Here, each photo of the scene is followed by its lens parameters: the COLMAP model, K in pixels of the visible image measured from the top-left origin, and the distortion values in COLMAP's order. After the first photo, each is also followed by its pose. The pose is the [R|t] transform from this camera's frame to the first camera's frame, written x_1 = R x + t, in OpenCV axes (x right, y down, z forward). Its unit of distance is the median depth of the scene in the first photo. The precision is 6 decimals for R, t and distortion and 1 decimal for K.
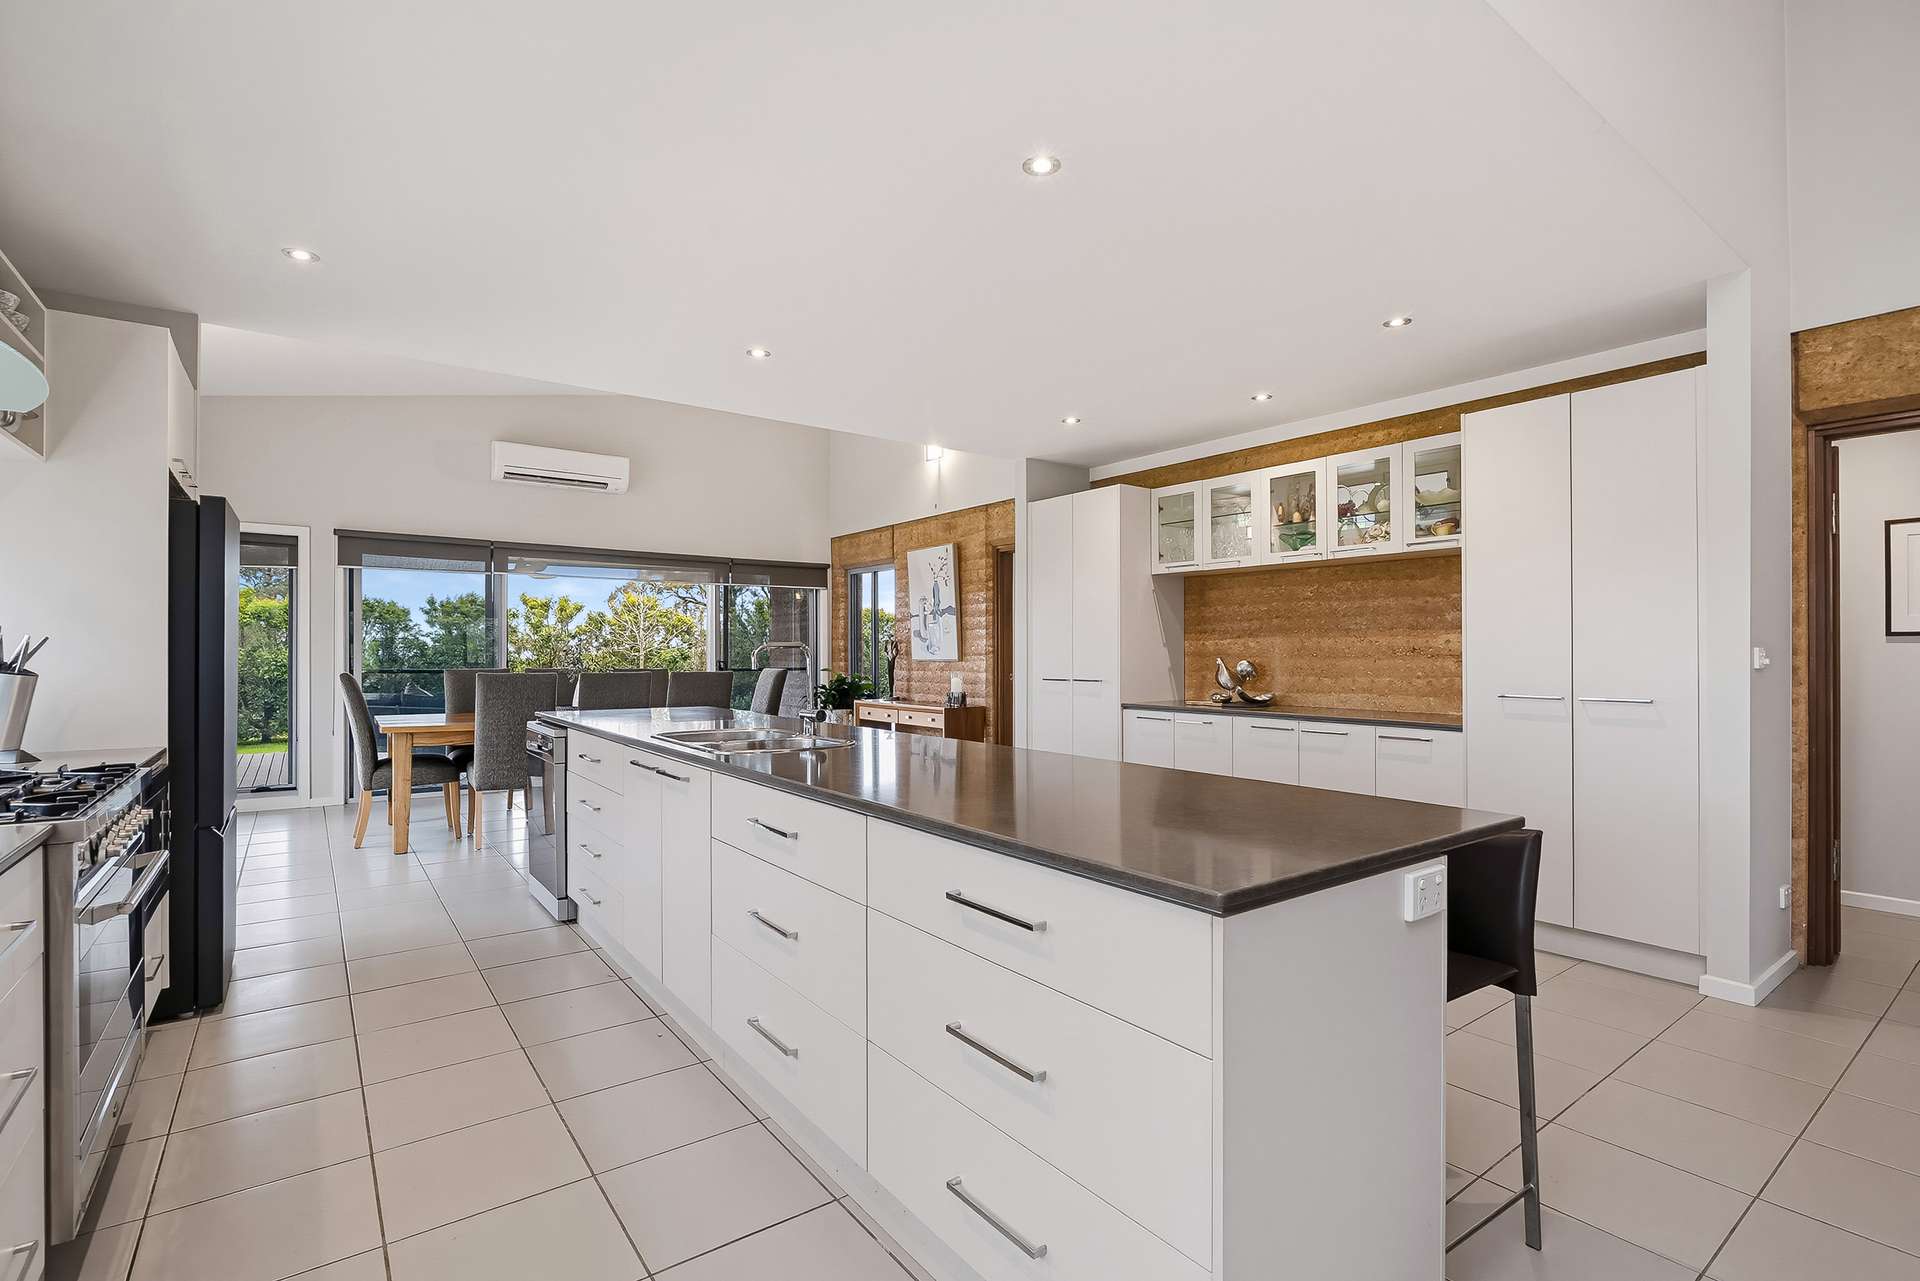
lens RADIAL K [[890.1, 0, 961.5], [0, 890.1, 650.0], [0, 0, 1]] dist [0.000239, 0.000487]
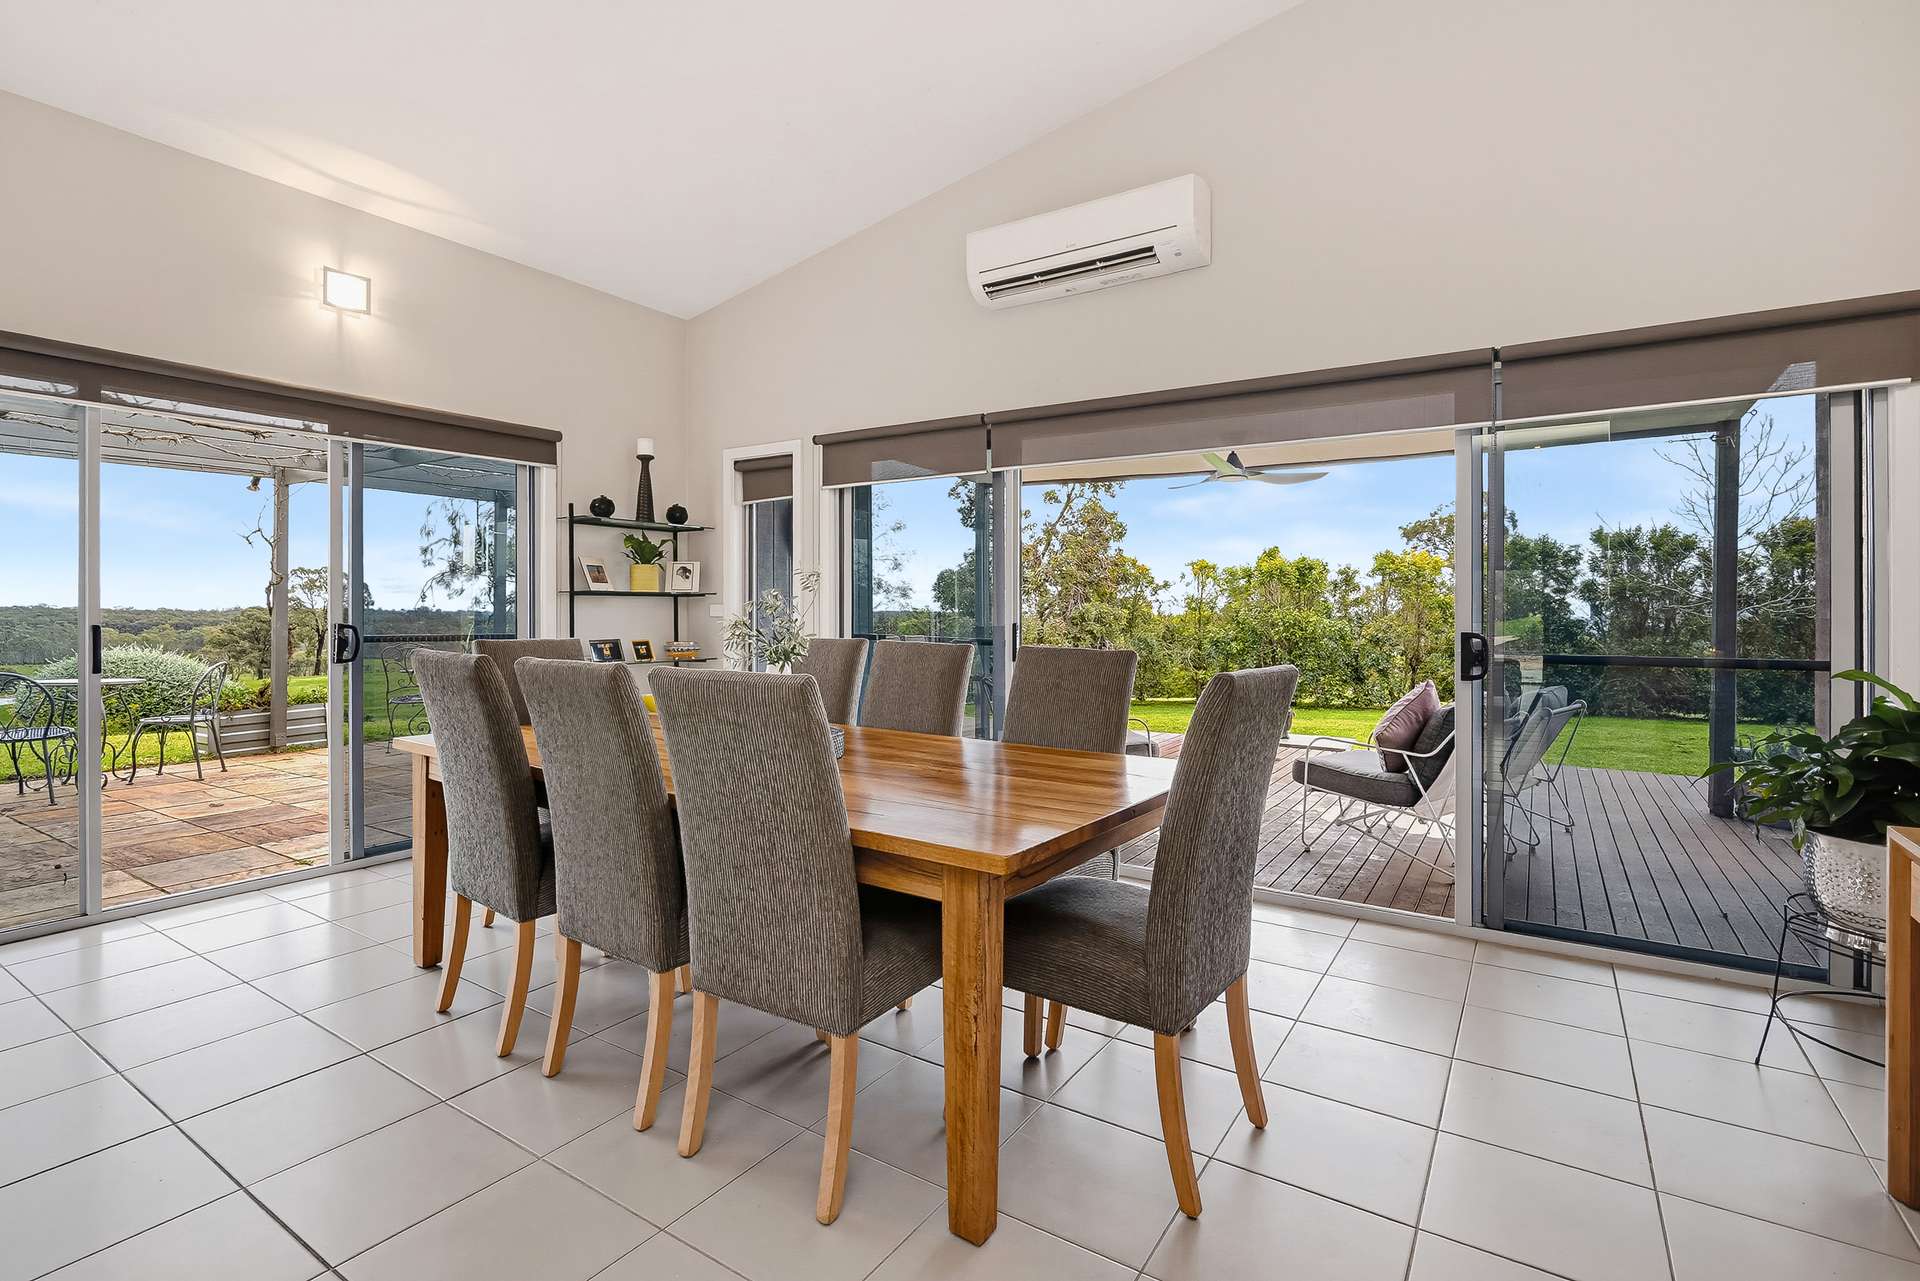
lens RADIAL K [[890.1, 0, 956.5], [0, 890.1, 632.4], [0, 0, 1]] dist [0.000239, 0.000487]
pose [[0.342103, 0.002920, -0.939658, 0.020581], [0.017594, 0.999800, 0.009512, 0.018871], [0.939498, -0.019787, 0.341983, 0.815031]]
